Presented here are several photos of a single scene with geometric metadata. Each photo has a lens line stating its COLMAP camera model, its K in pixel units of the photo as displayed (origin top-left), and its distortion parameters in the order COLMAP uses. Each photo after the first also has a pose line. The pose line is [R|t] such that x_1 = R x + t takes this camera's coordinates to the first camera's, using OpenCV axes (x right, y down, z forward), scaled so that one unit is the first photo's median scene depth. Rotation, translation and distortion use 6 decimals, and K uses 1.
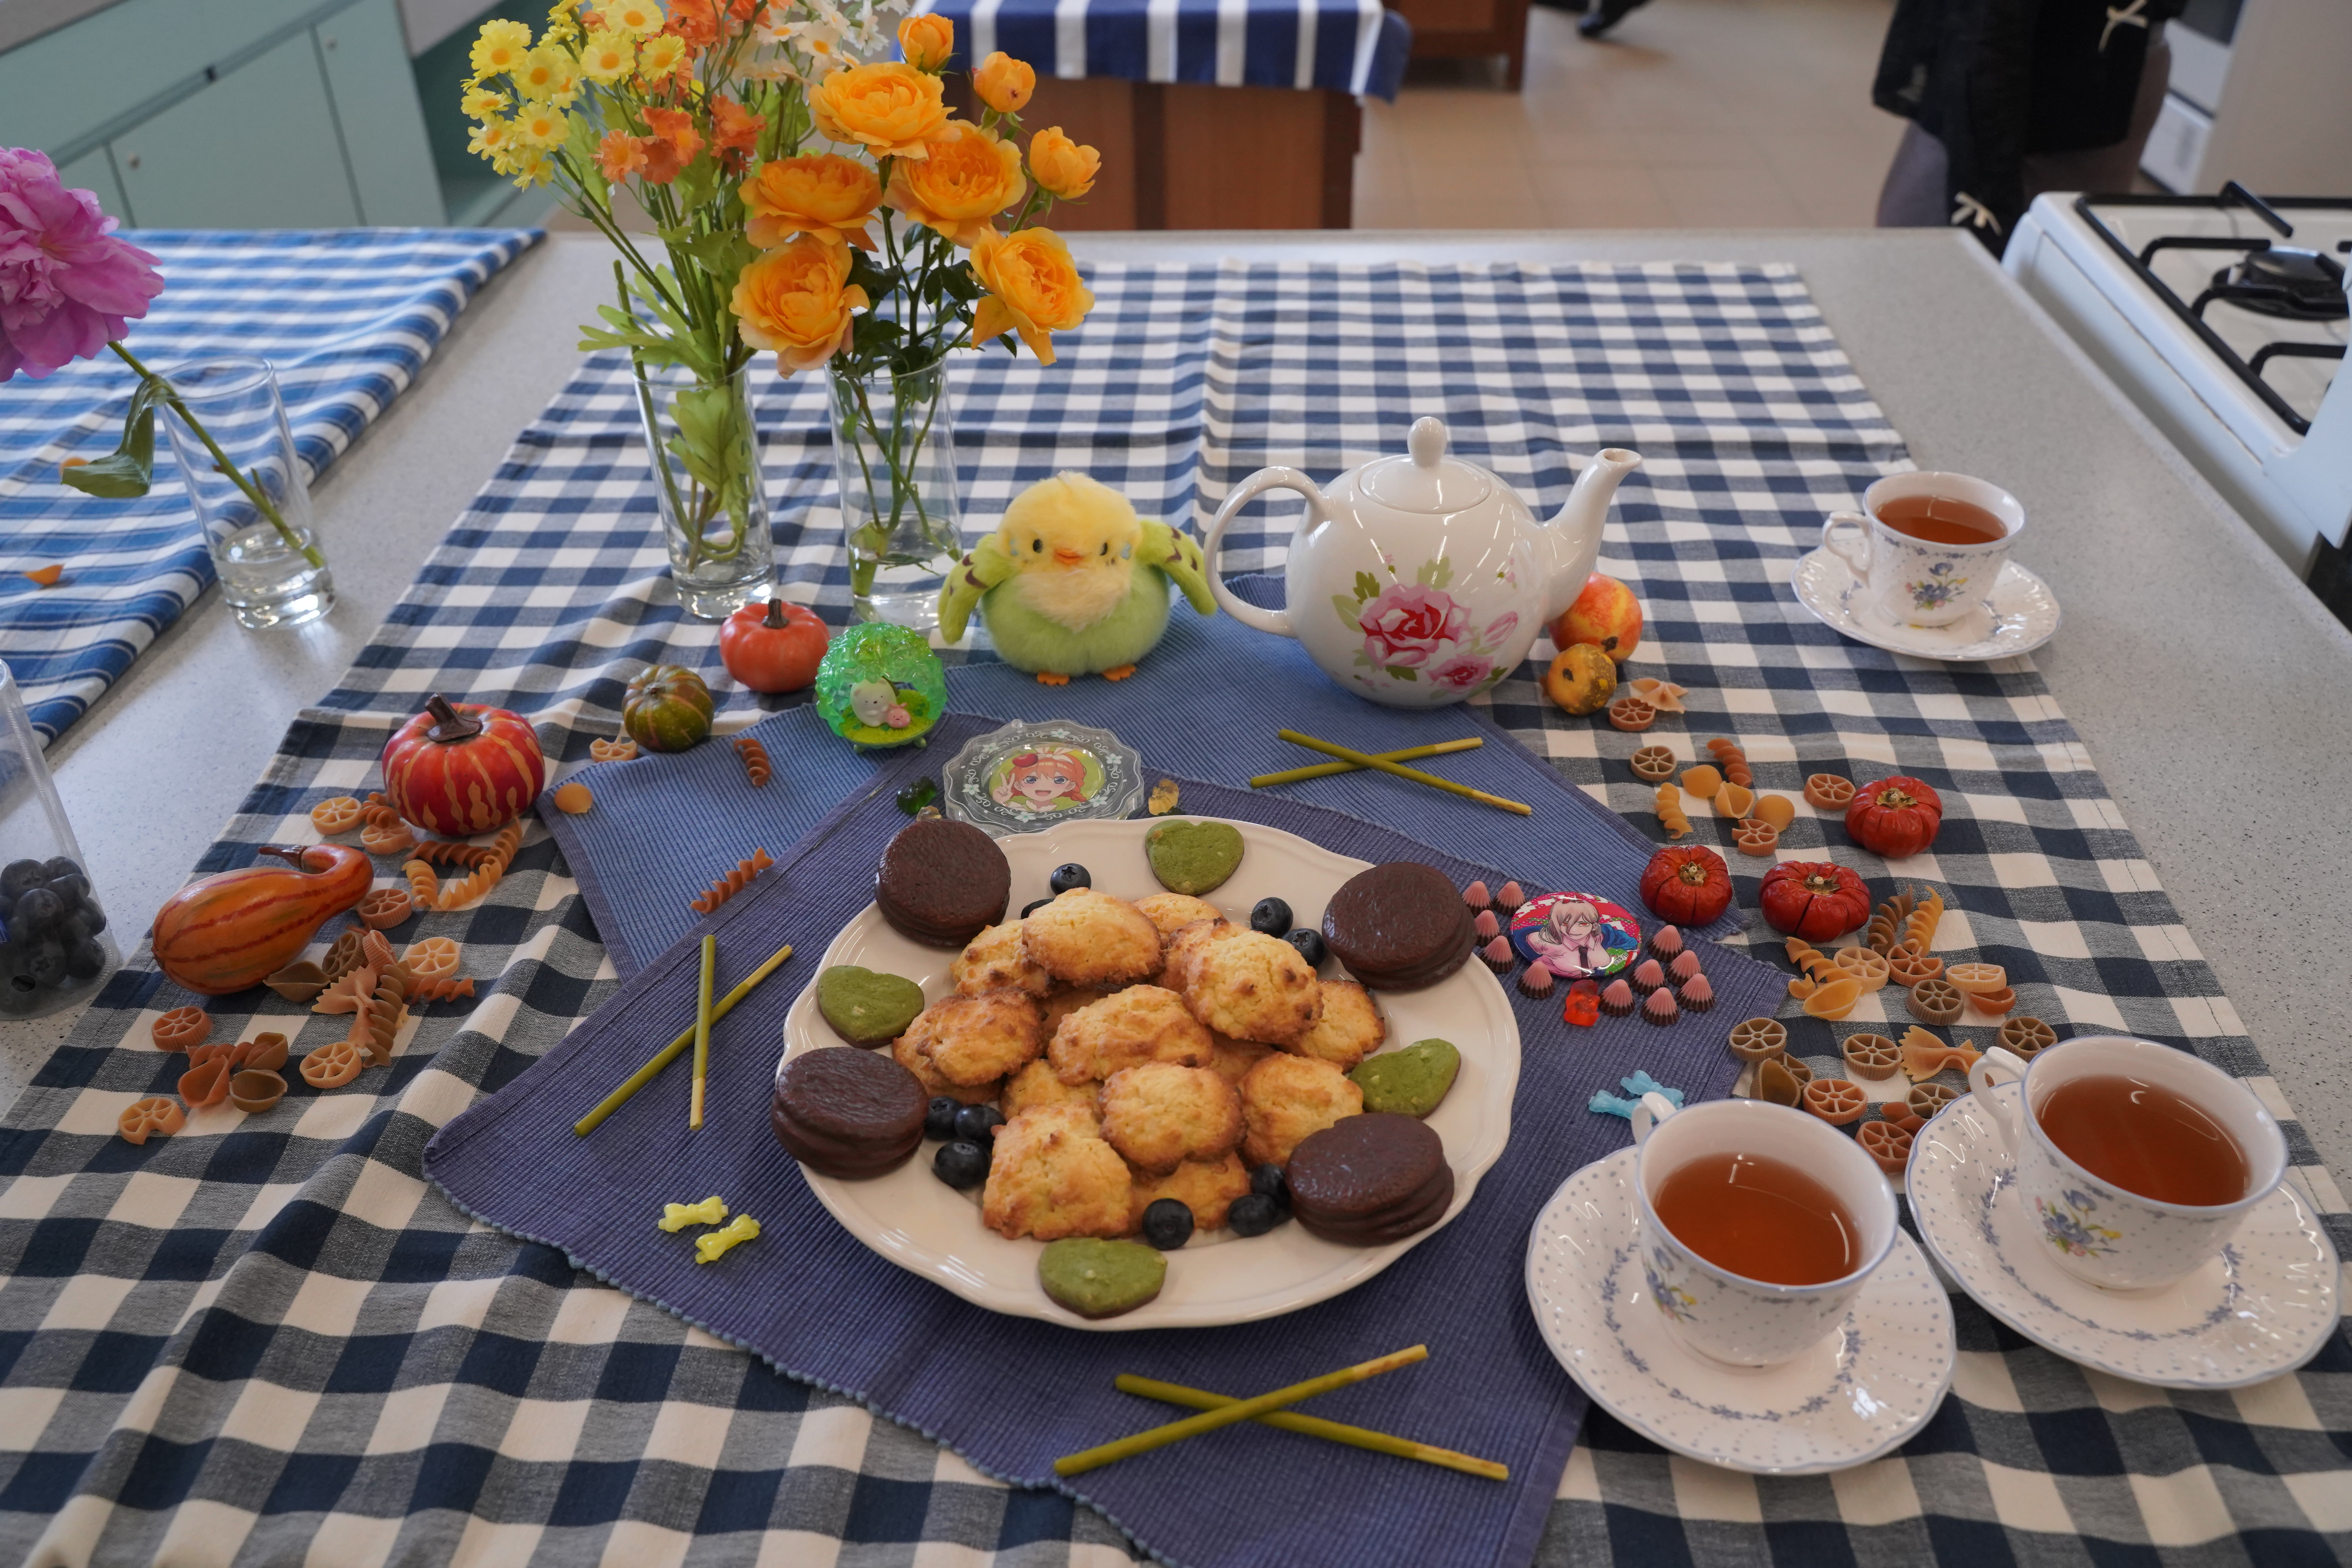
lens RADIAL K [[1901.6, 0, 1169.6], [0, 1901.6, 777.8], [0, 0, 1]] dist [-0.008765, 0.003064]
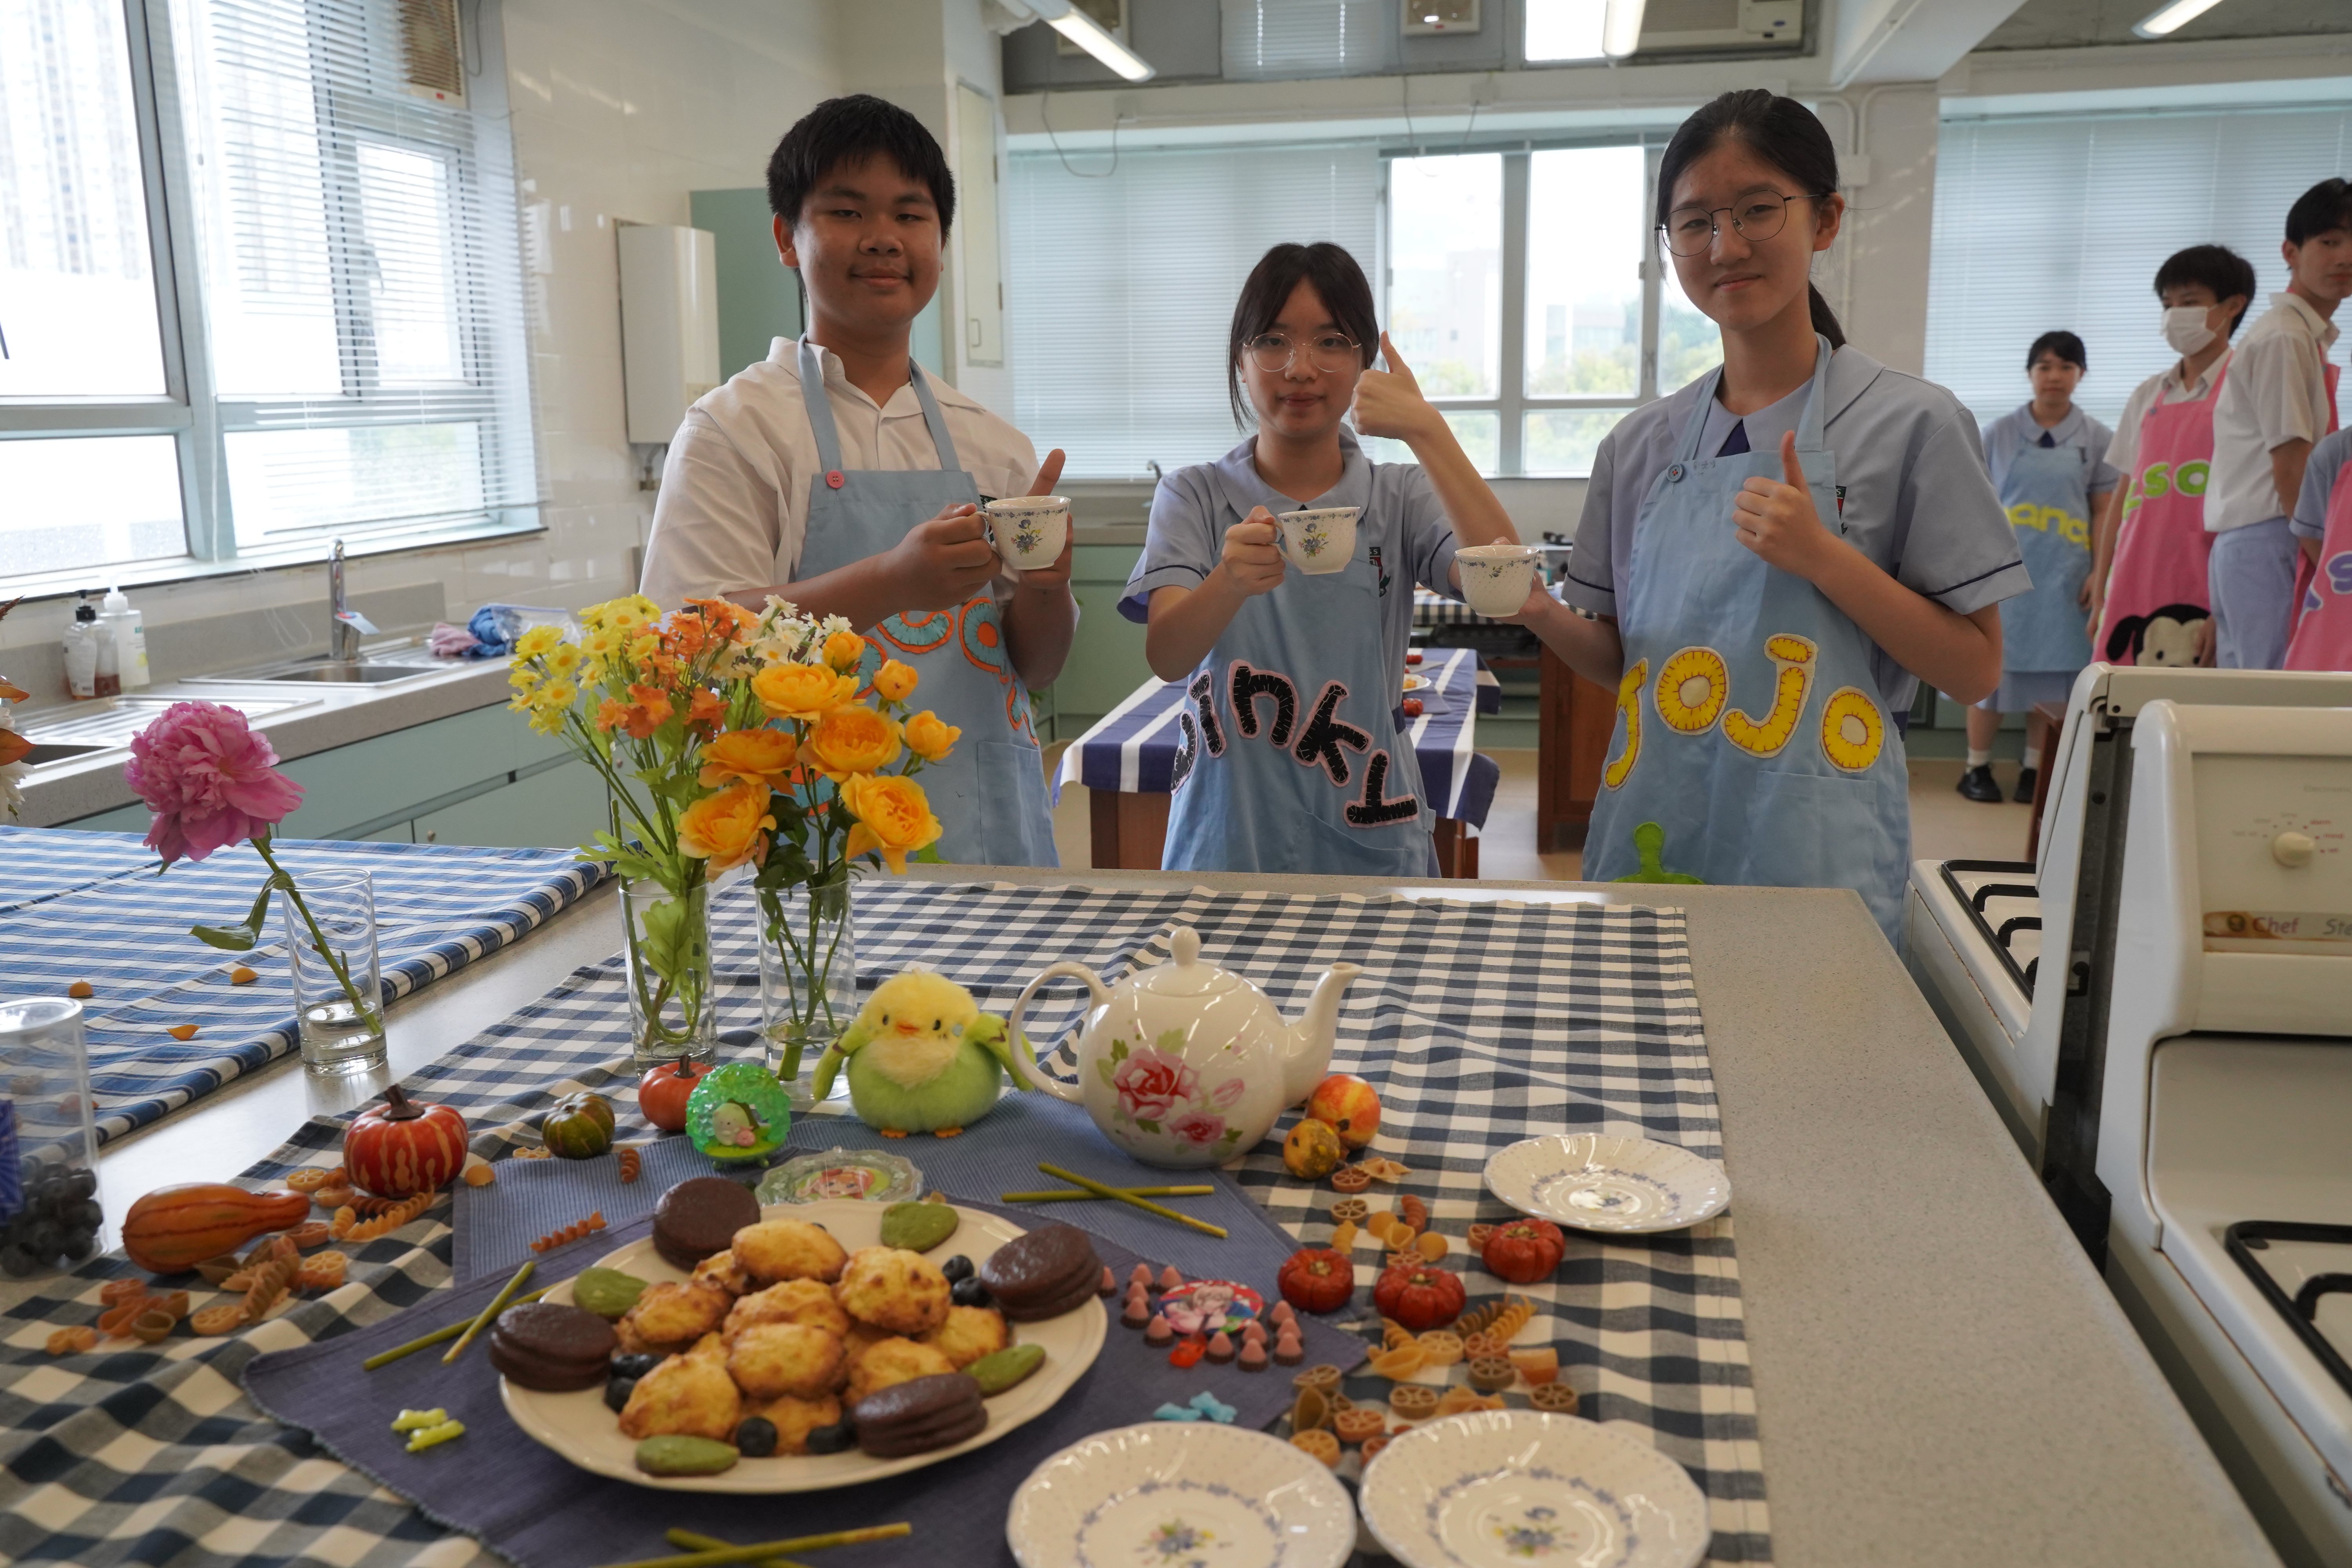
lens RADIAL K [[1901.6, 0, 1169.6], [0, 1901.6, 777.8], [0, 0, 1]] dist [-0.008765, 0.003064]
pose [[0.987871, 0.027043, -0.152901, 0.334224], [-0.085036, 0.918143, -0.387018, 0.222104], [0.129919, 0.395326, 0.909307, -0.202625]]
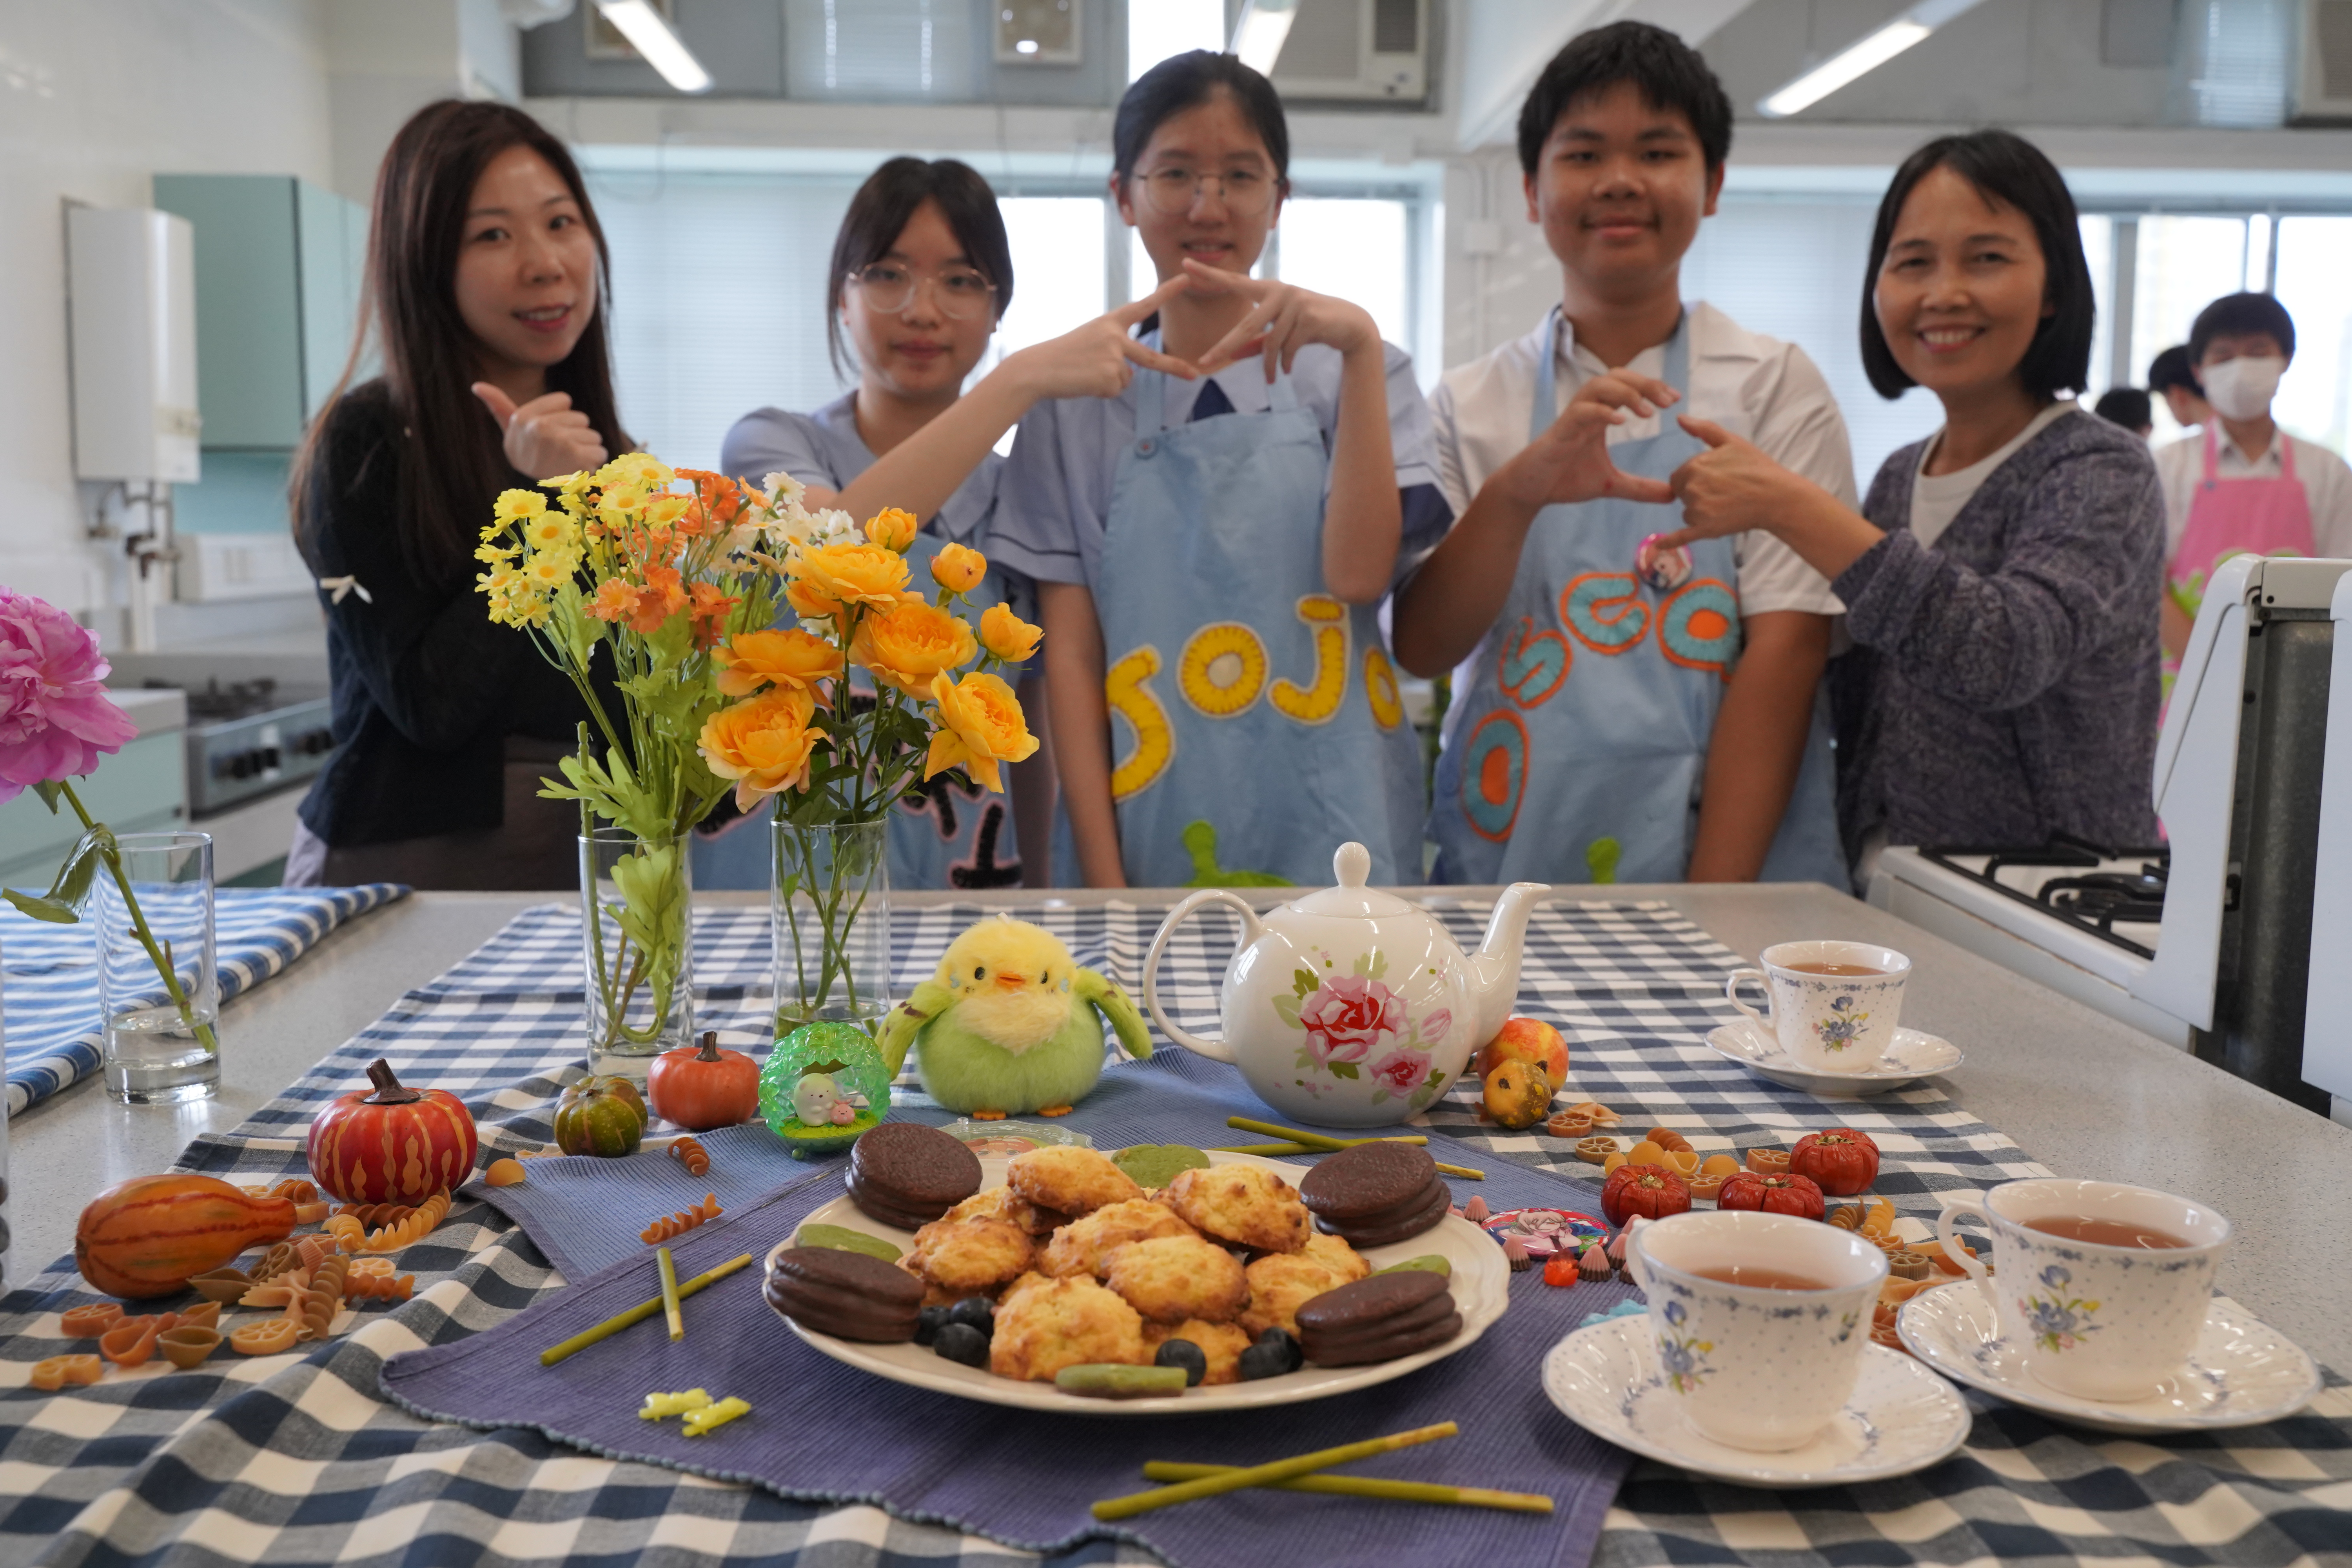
lens RADIAL K [[2214.1, 0, 1178.5], [0, 2214.1, 762.4], [0, 0, 1]] dist [0.000269, -0.000263]
pose [[0.995342, 0.008118, 0.096069, -0.085829], [0.038154, 0.881934, -0.469826, 0.373556], [-0.088541, 0.471303, 0.877516, -0.114998]]
